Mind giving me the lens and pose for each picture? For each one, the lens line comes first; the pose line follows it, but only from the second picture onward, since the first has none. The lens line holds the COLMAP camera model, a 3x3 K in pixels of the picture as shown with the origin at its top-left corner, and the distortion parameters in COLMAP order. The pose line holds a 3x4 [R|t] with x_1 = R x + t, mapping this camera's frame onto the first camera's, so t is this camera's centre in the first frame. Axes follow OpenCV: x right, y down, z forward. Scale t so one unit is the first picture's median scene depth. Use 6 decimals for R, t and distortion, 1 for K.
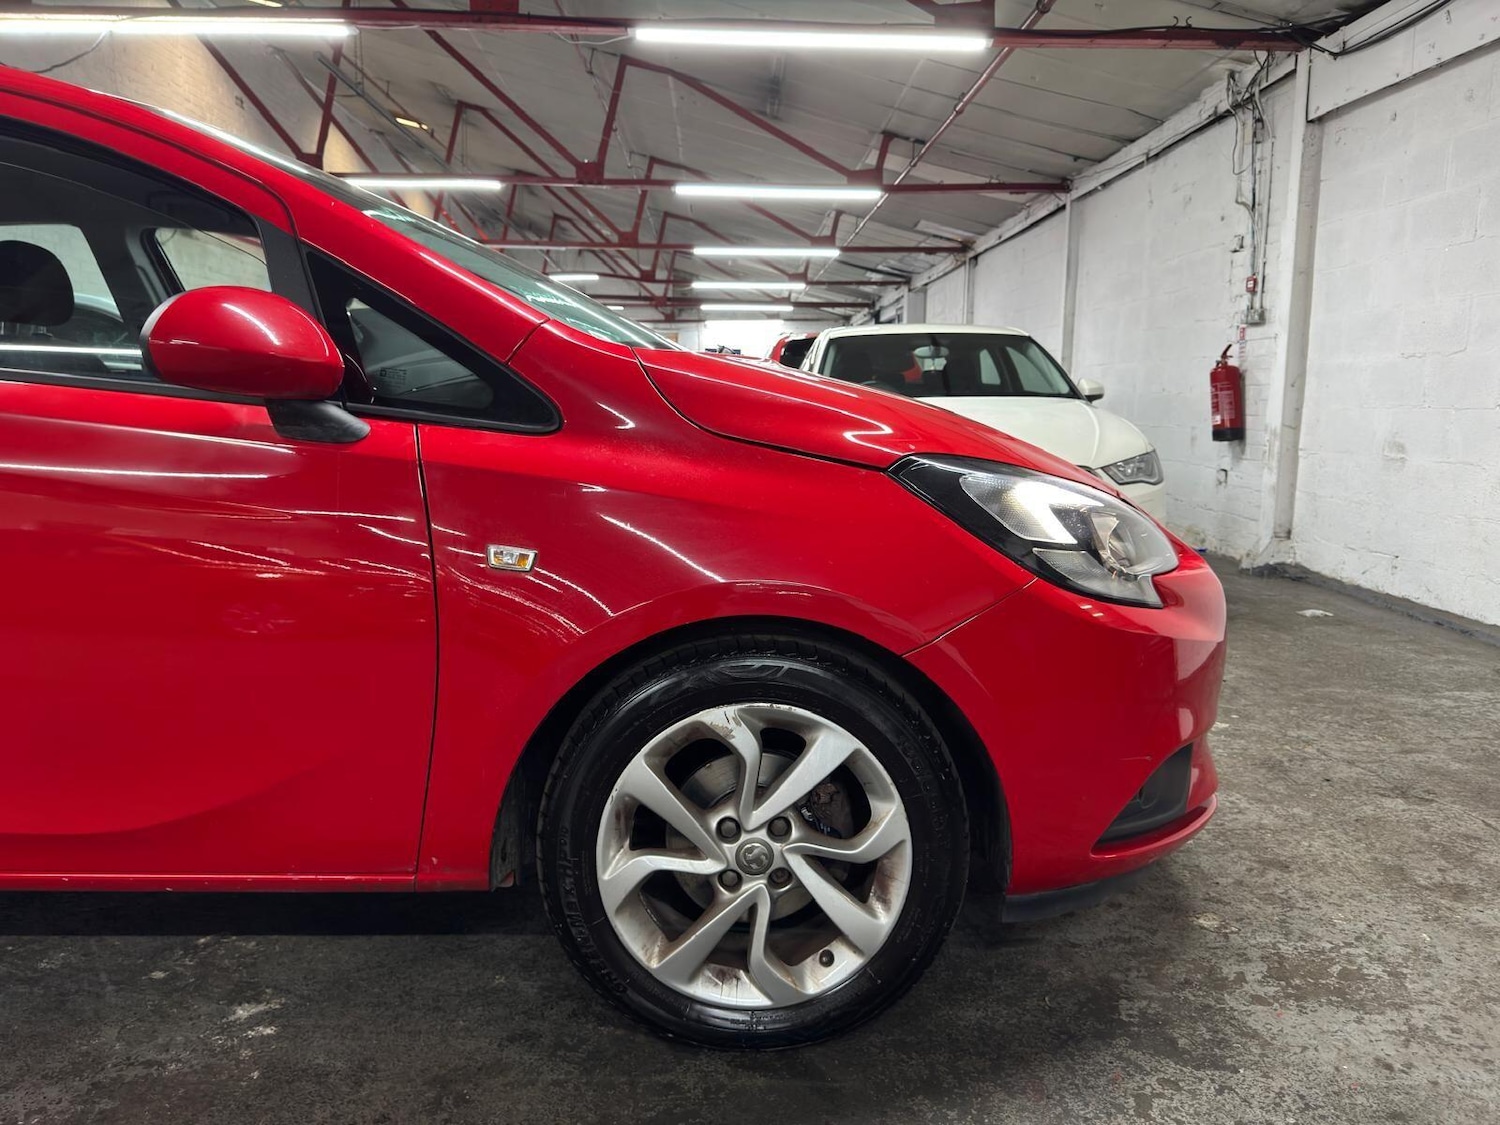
lens RADIAL K [[1066.4, 0, 754.2], [0, 1066.4, 566.4], [0, 0, 1]] dist [0.011433, -0.012645]
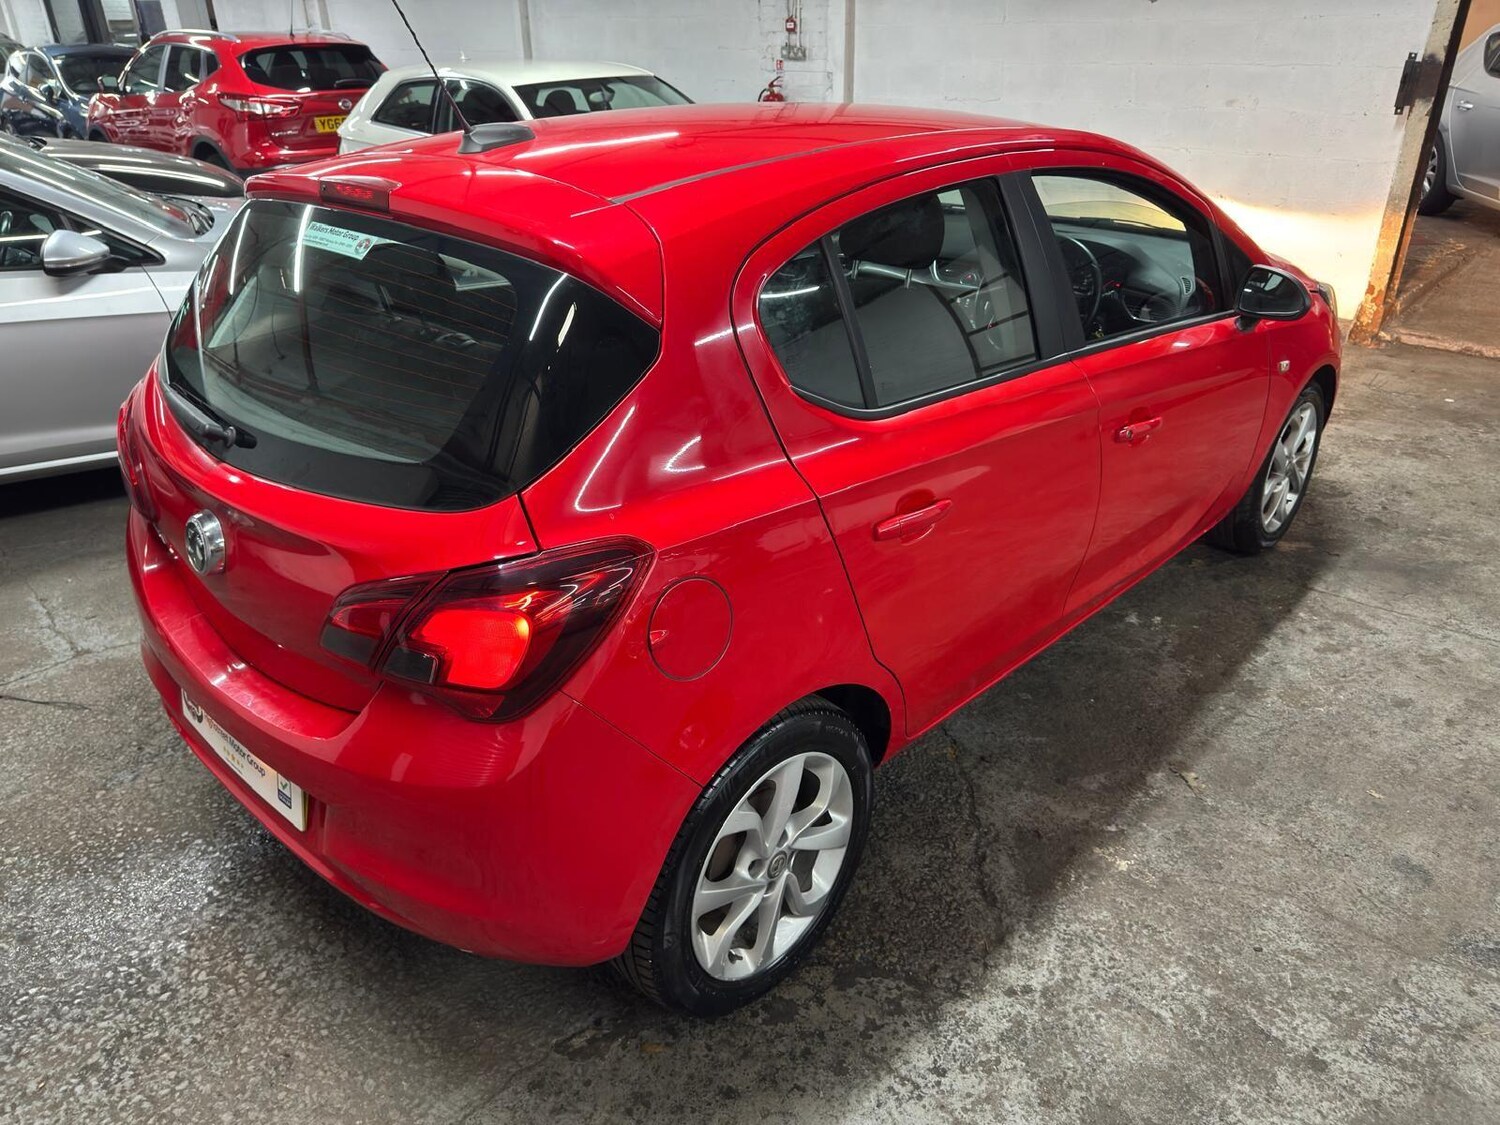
lens RADIAL K [[1066.4, 0, 744.9], [0, 1066.4, 564.0], [0, 0, 1]] dist [0.011433, -0.012645]
pose [[0.707237, -0.337935, 0.620980, -0.707446], [0.127174, 0.924843, 0.358457, -0.158553], [-0.695445, -0.174541, 0.697060, 0.039997]]
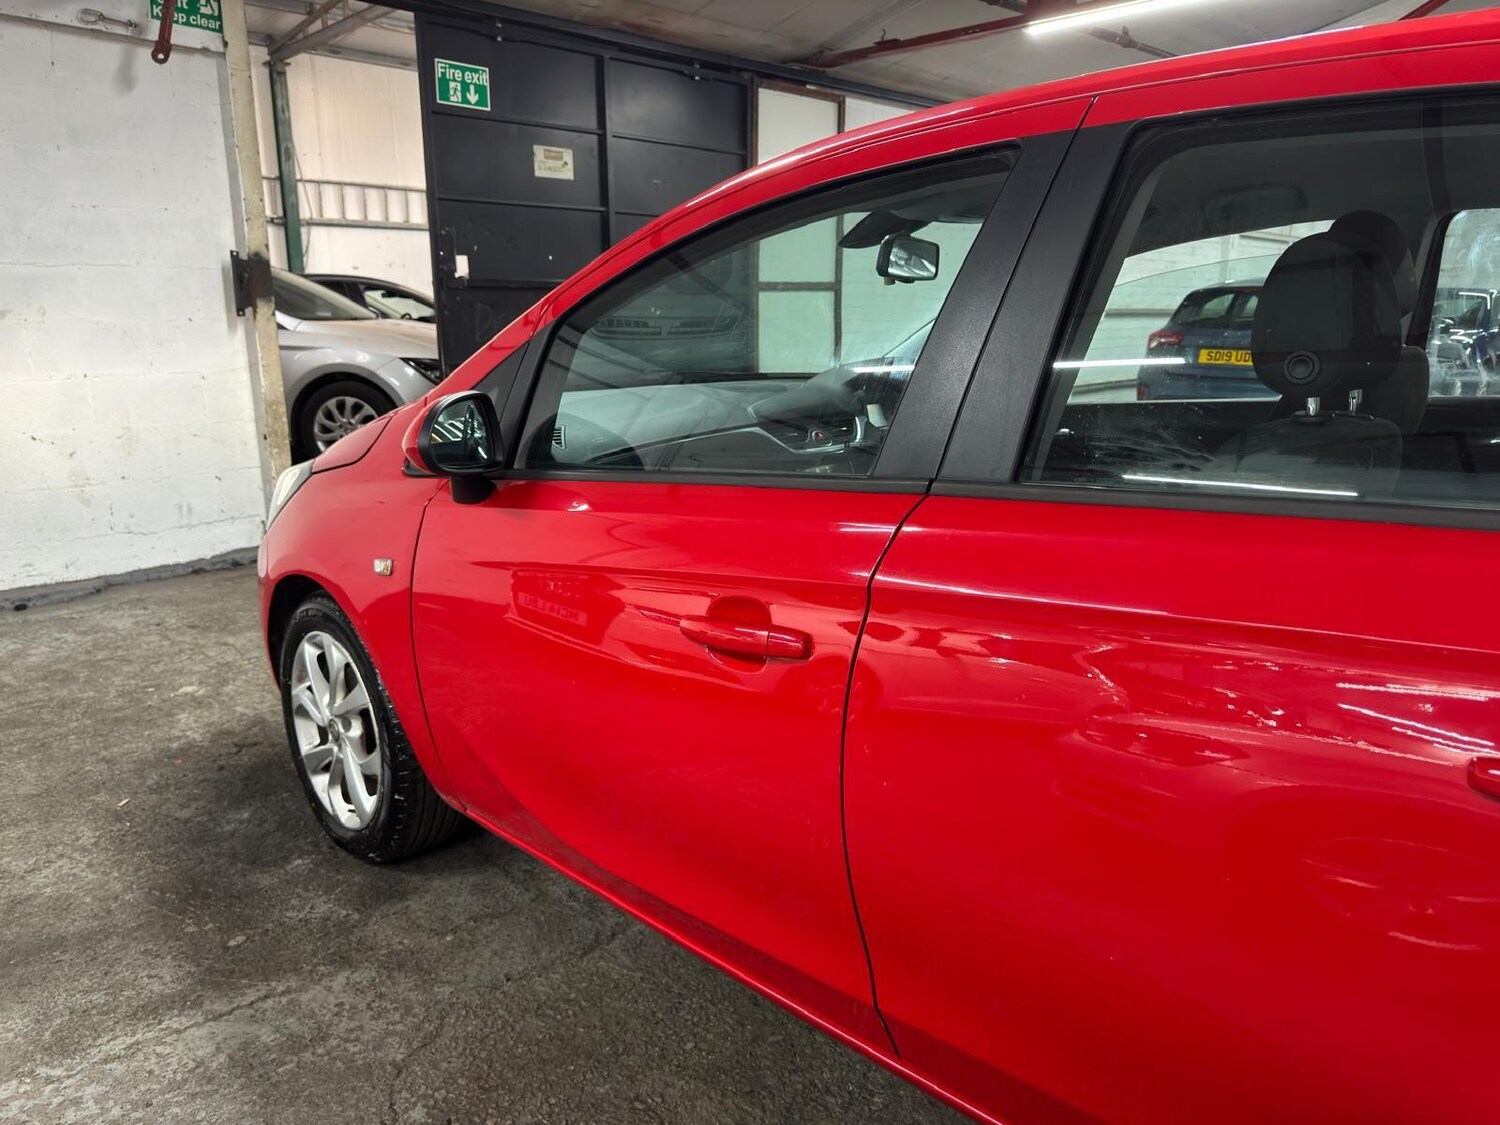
lens RADIAL K [[1066.4, 0, 746.3], [0, 1066.4, 573.1], [0, 0, 1]] dist [0.011433, -0.012645]
pose [[-0.688467, -0.176776, 0.703395, -0.440523], [0.112529, 0.932060, 0.344385, -0.171578], [-0.716485, 0.316250, -0.621800, 0.751900]]
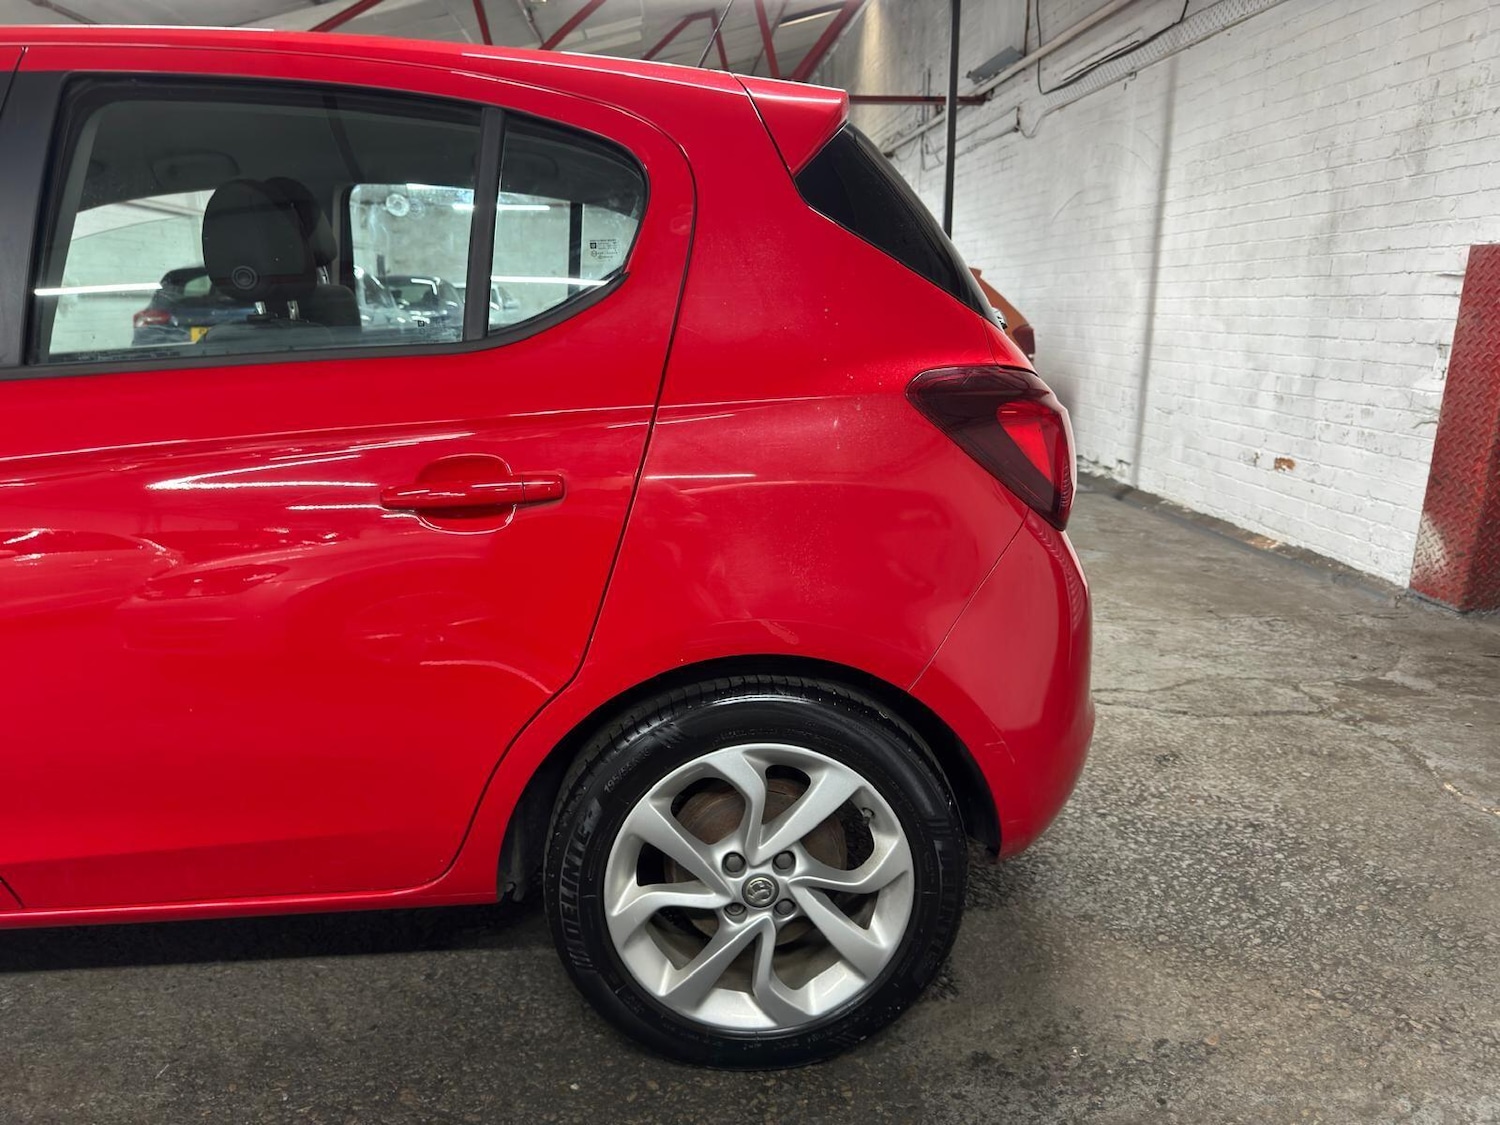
lens RADIAL K [[1066.4, 0, 749.5], [0, 1066.4, 573.1], [0, 0, 1]] dist [0.011433, -0.012645]
pose [[-0.998621, 0.006475, -0.052096, -0.484692], [-0.014705, 0.918131, 0.396003, -0.167495], [0.050395, 0.396223, -0.916770, 0.839898]]
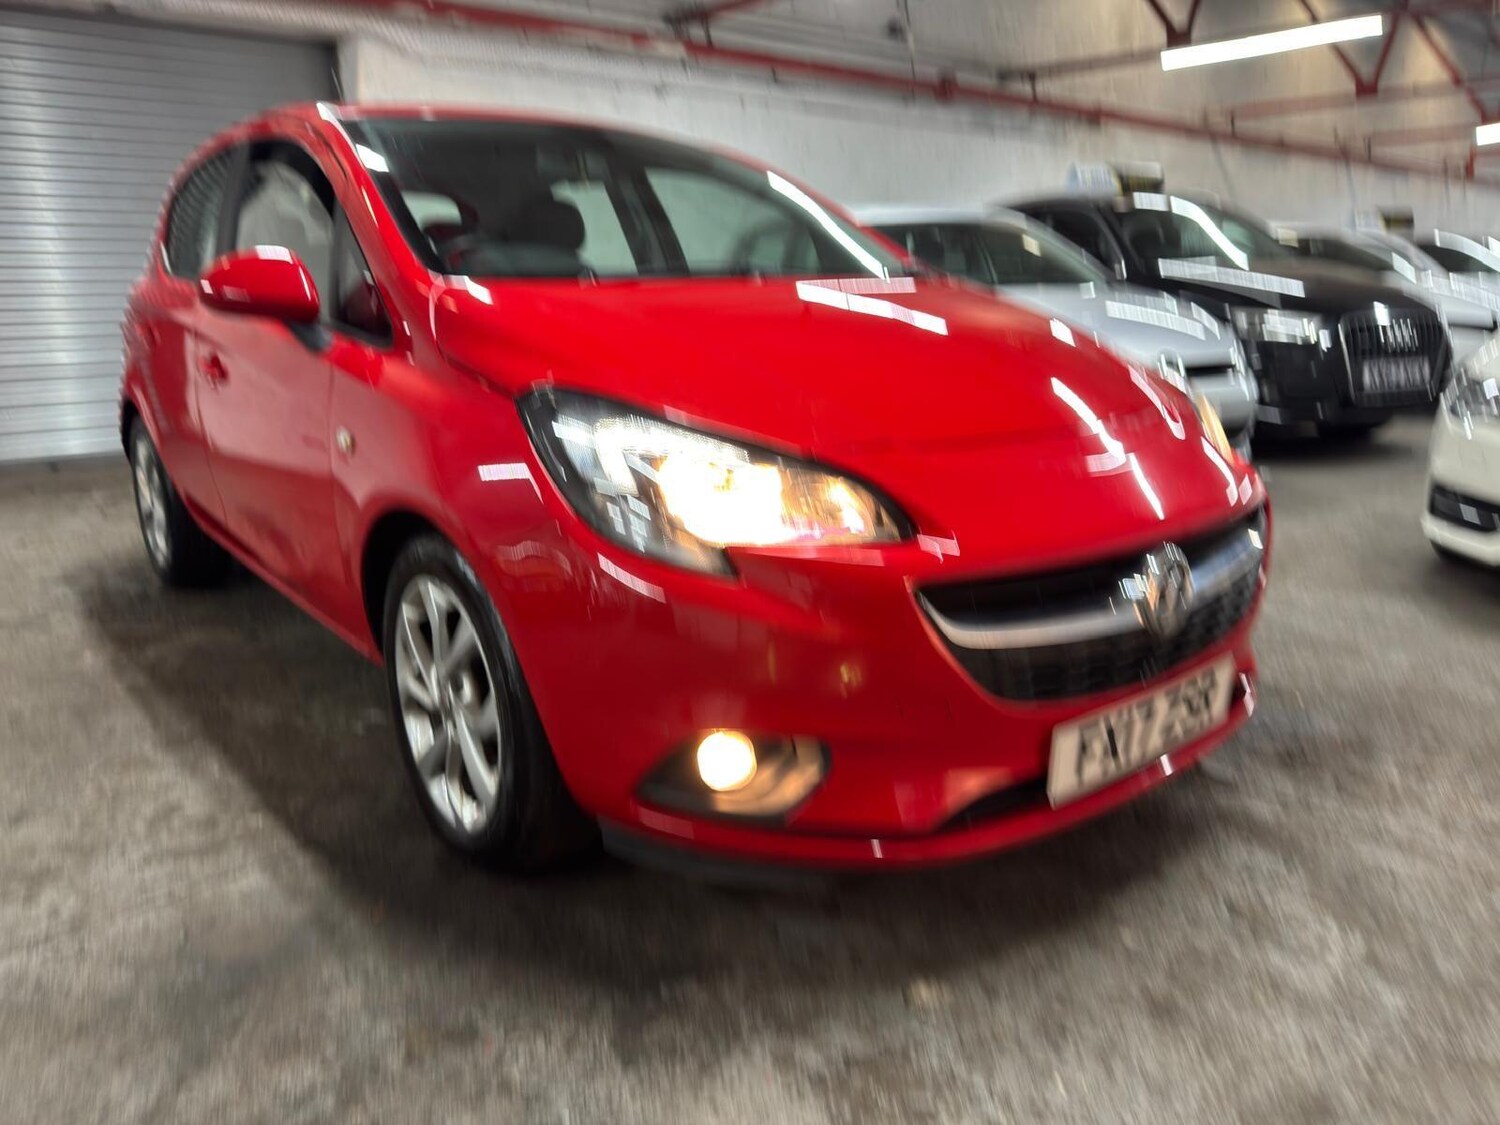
lens RADIAL K [[1066.4, 0, 760.2], [0, 1066.4, 573.0], [0, 0, 1]] dist [0.011433, -0.012645]
pose [[0.612831, 0.201754, -0.764025, 0.340772], [-0.107626, 0.979158, 0.172236, -0.041784], [0.782851, -0.023323, 0.621773, 0.148360]]
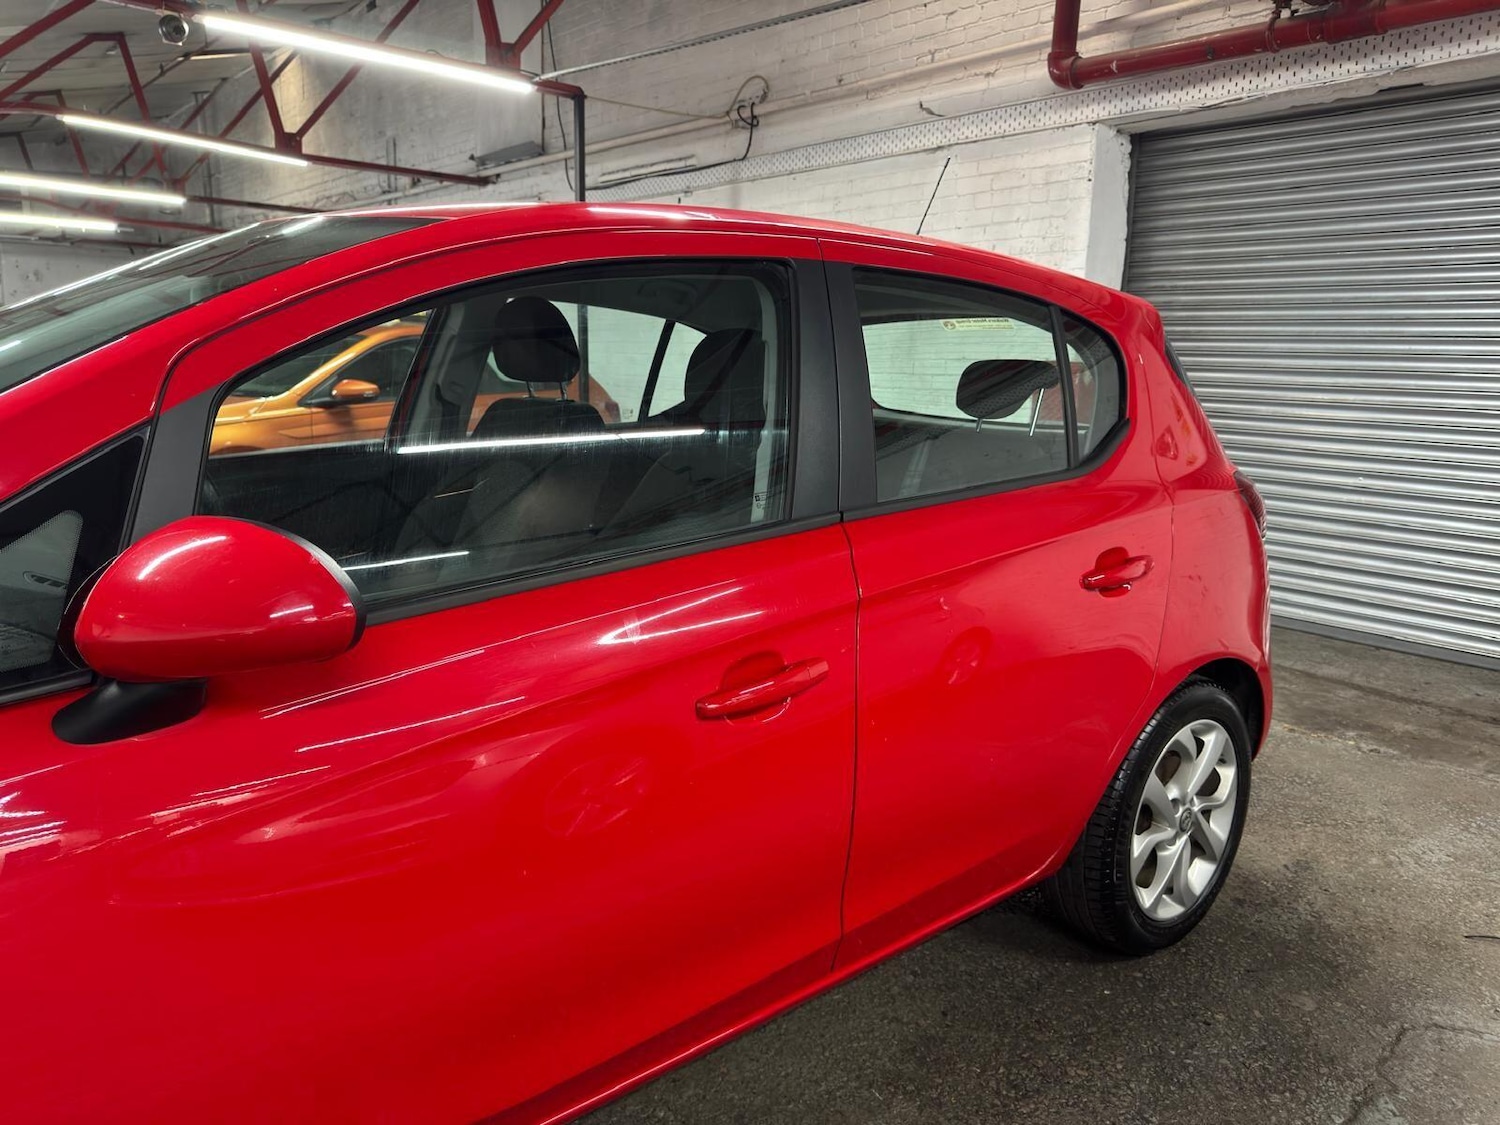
lens RADIAL K [[1066.4, 0, 749.6], [0, 1066.4, 570.1], [0, 0, 1]] dist [0.011433, -0.012645]
pose [[-0.780442, 0.089998, -0.618717, -0.090002], [-0.131676, 0.943731, 0.303369, -0.179776], [0.611205, 0.318232, -0.724677, 0.783248]]
